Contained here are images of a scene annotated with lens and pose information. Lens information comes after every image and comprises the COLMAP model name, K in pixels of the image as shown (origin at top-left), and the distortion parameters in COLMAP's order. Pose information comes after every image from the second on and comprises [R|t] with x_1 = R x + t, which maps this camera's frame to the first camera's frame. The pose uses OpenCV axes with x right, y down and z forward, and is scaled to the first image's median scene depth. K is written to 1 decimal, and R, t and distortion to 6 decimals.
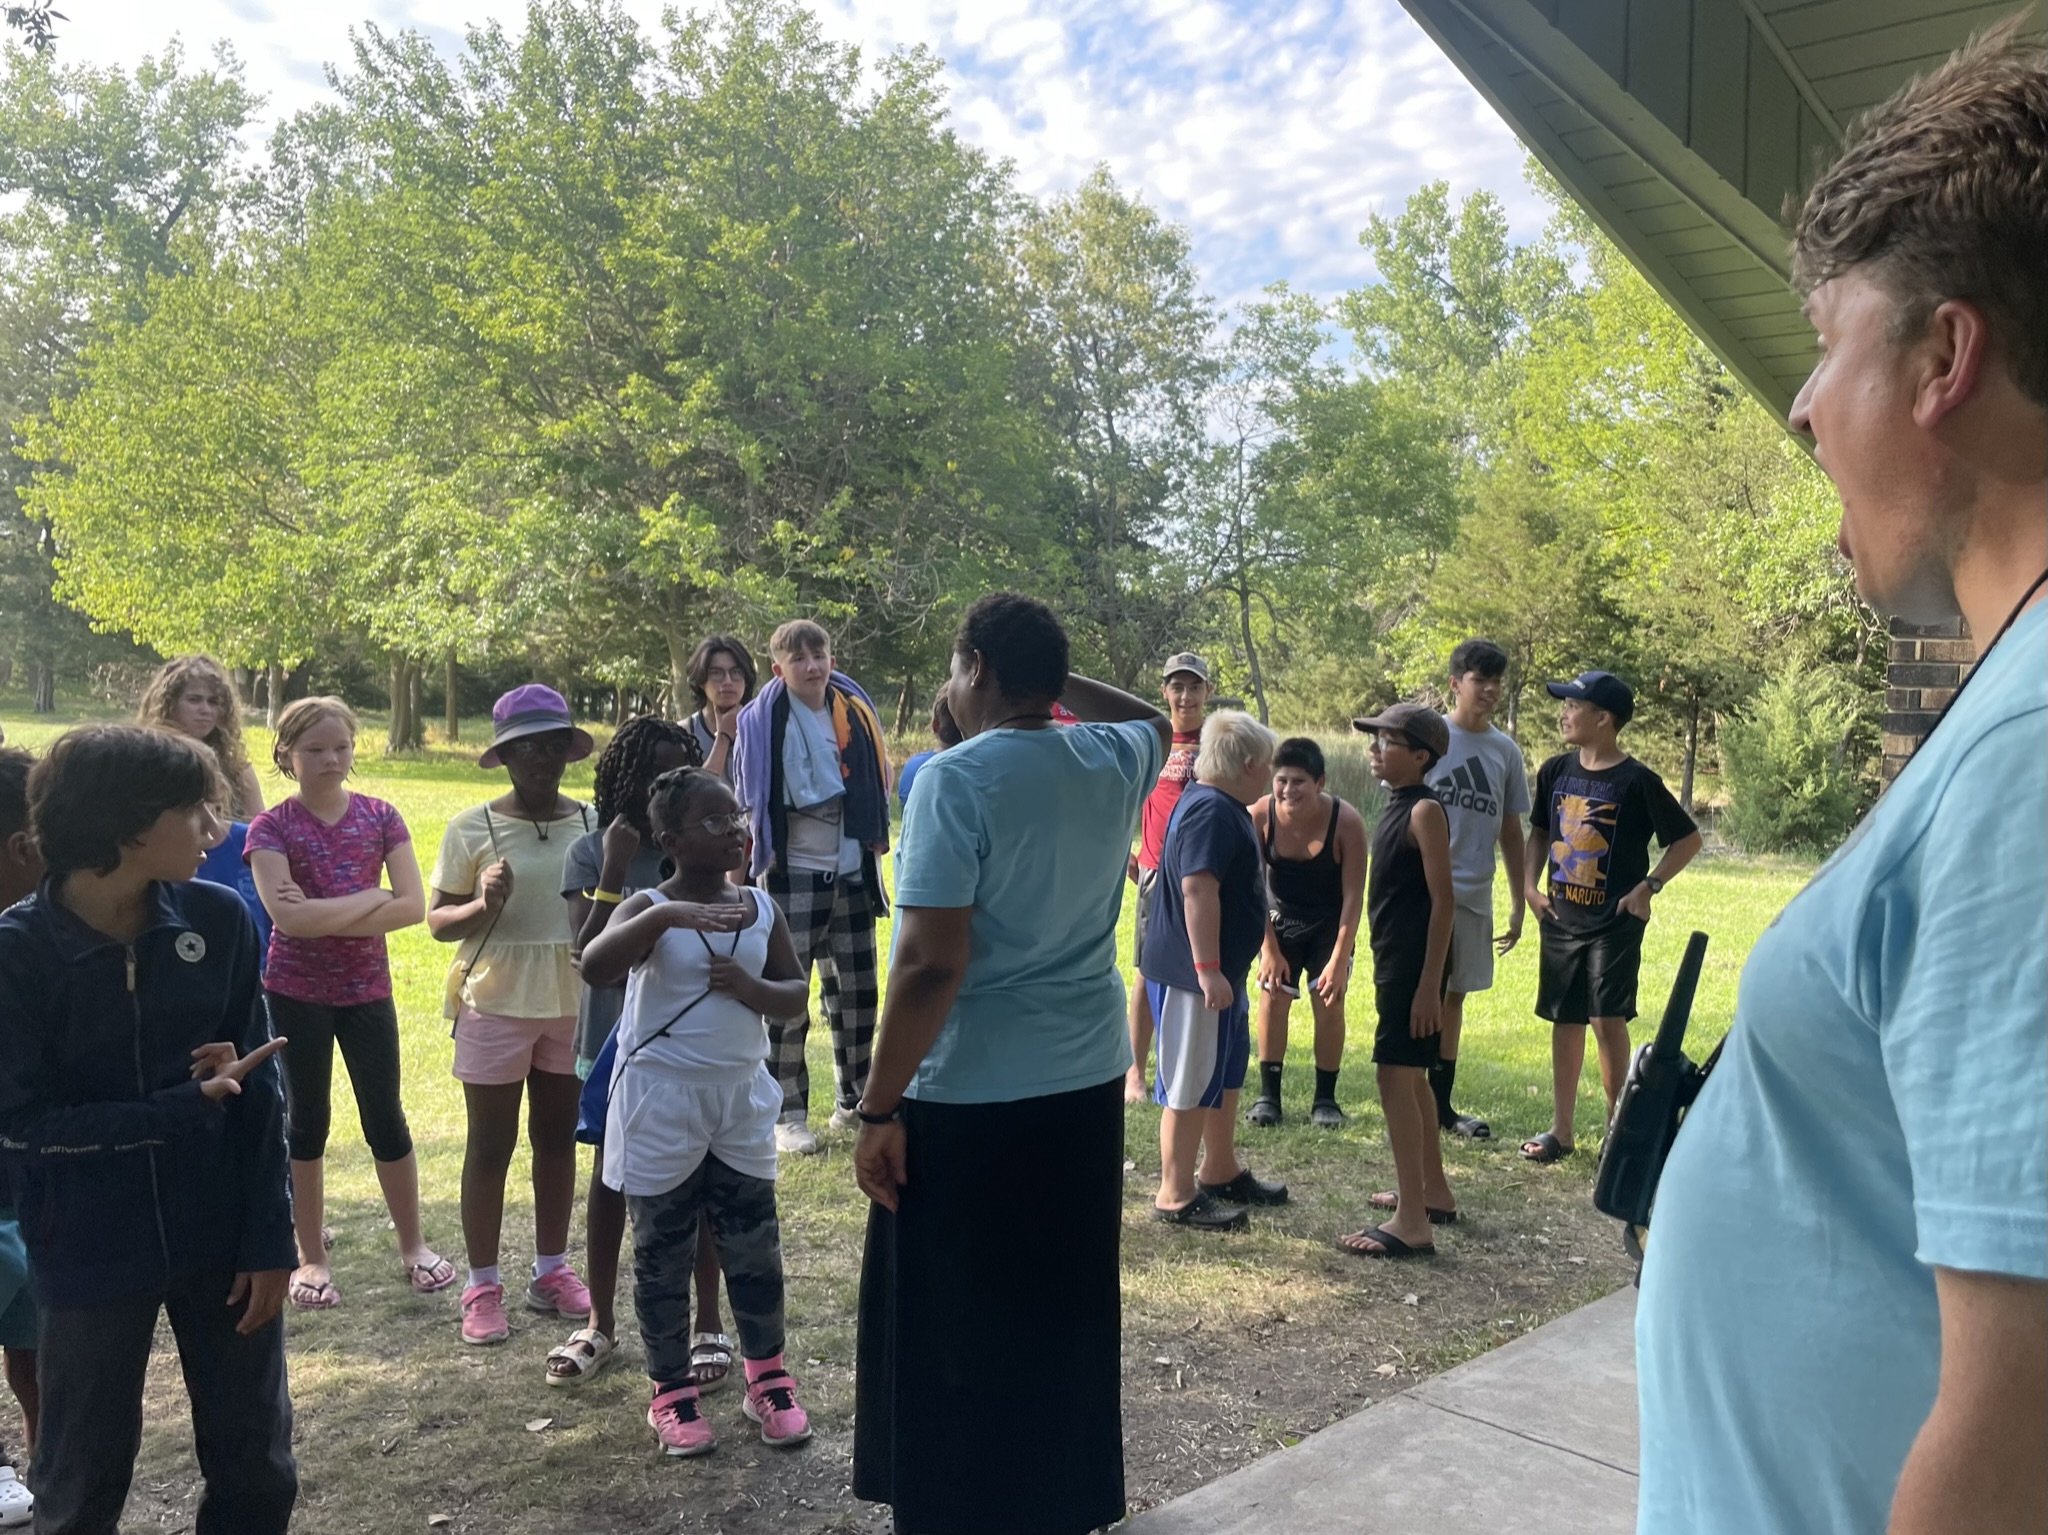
lens RADIAL K [[1928.9, 0, 1024.0], [0, 1928.9, 767.5], [0, 0, 1]] dist [0.112841, -0.302096]
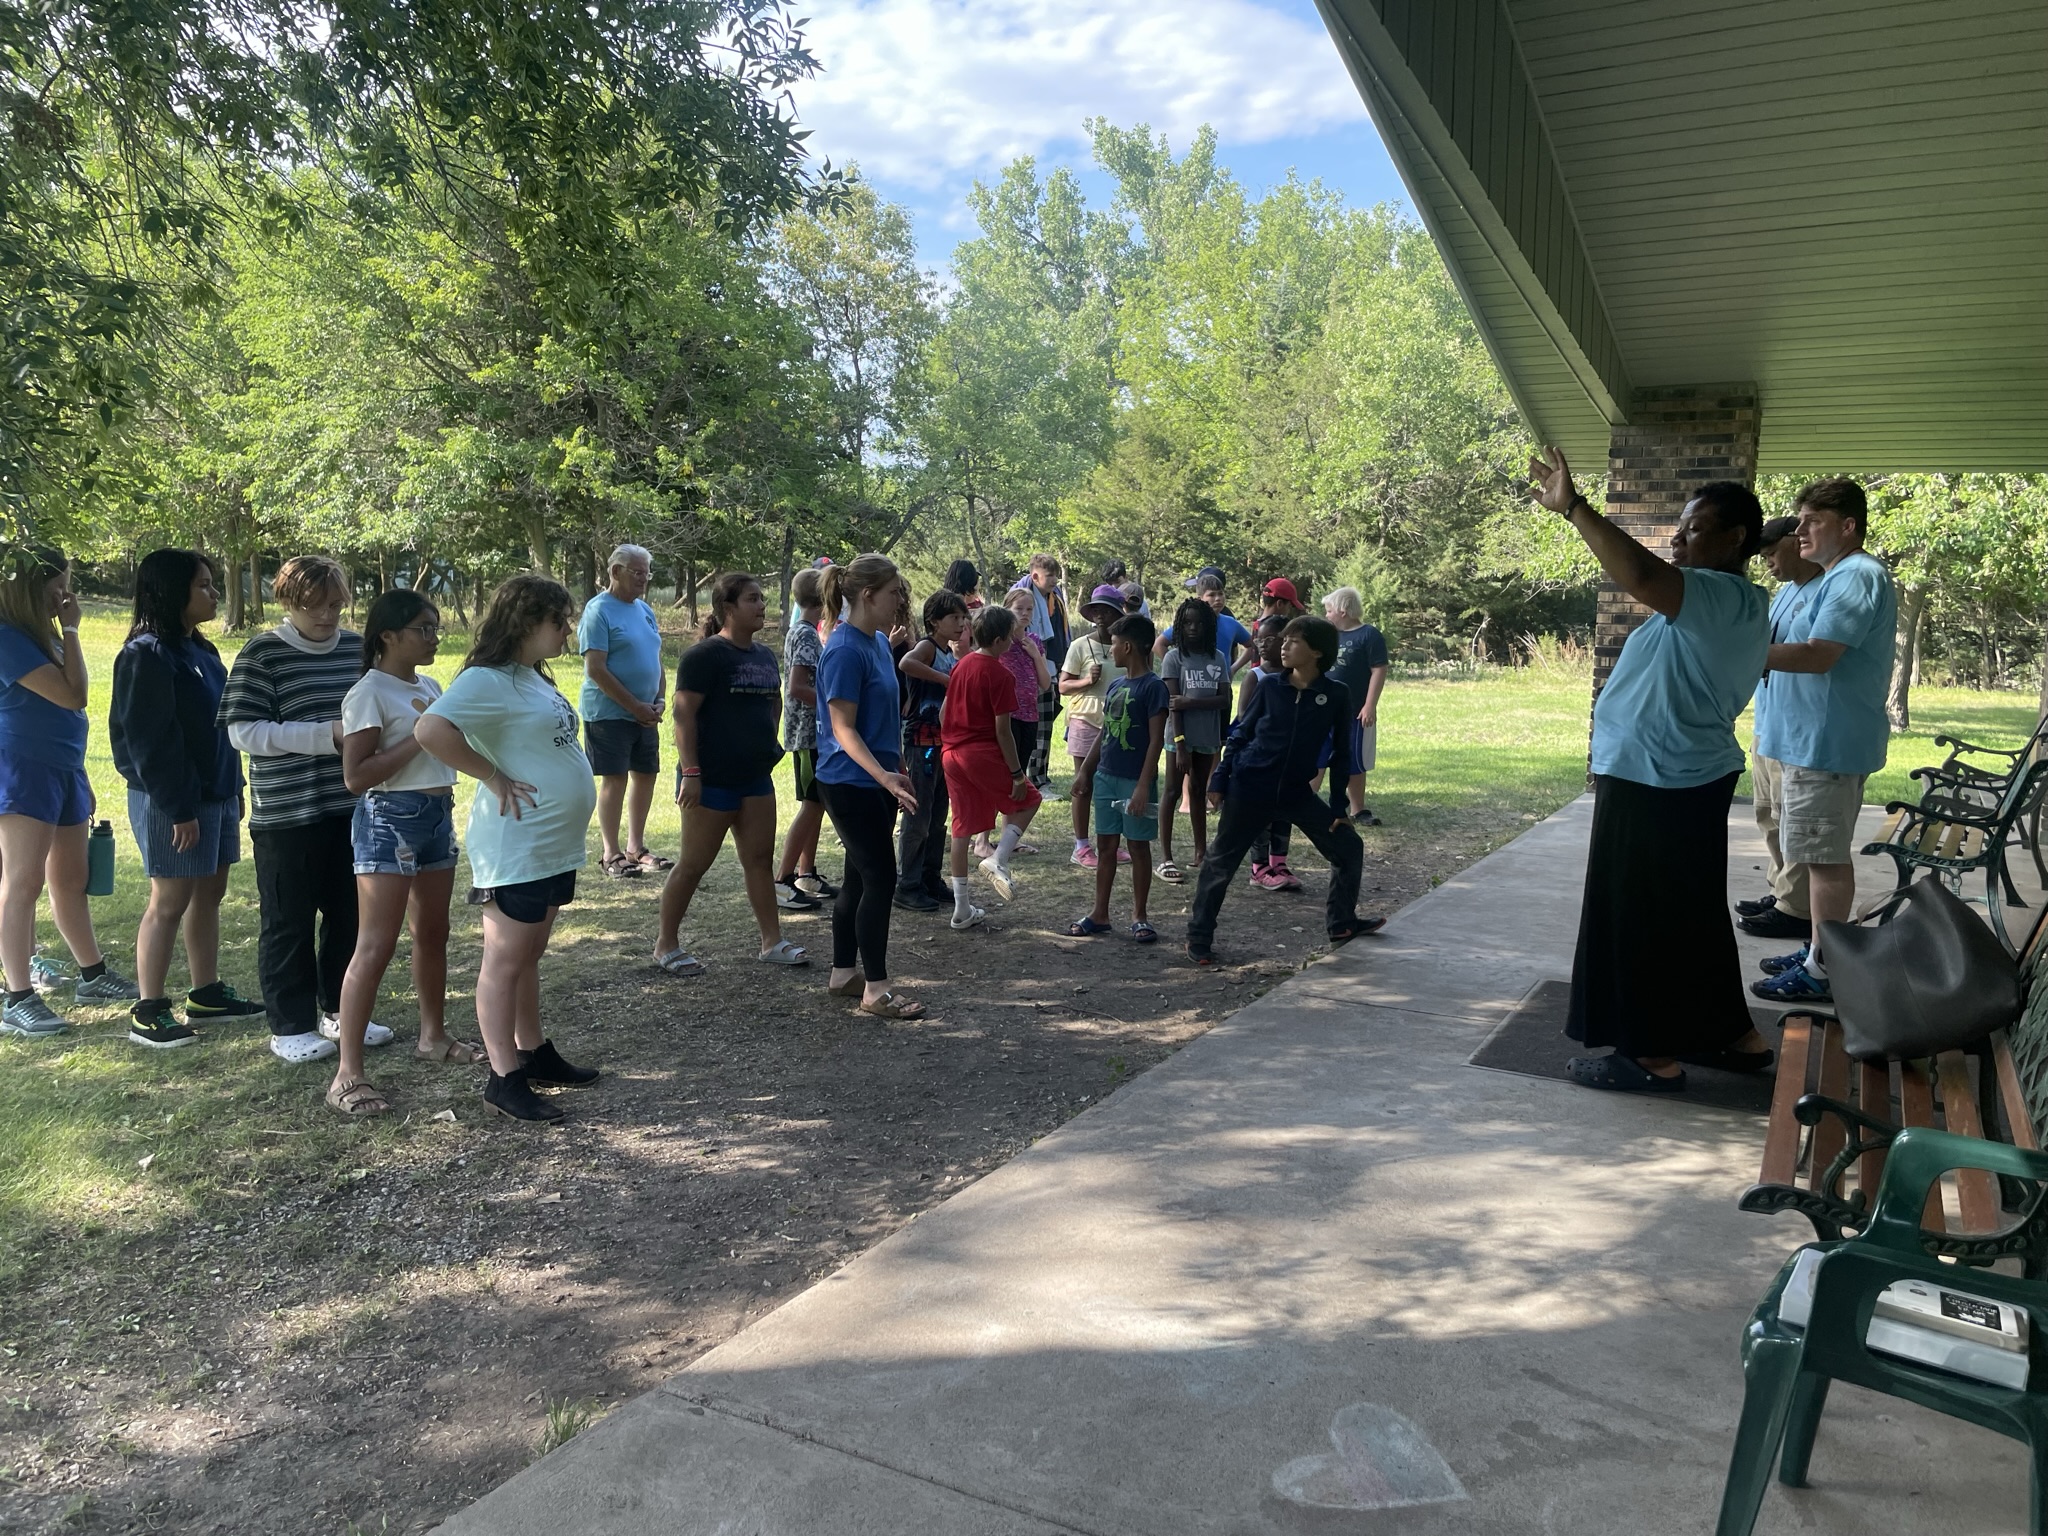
lens RADIAL K [[1561.7, 0, 1033.4], [0, 1561.7, 756.6], [0, 0, 1]] dist [0.091146, -0.128635]
pose [[0.976069, -0.041302, 0.213501, -0.072401], [0.024203, 0.996331, 0.082093, 0.000504], [-0.216108, -0.074961, 0.973488, -0.076493]]
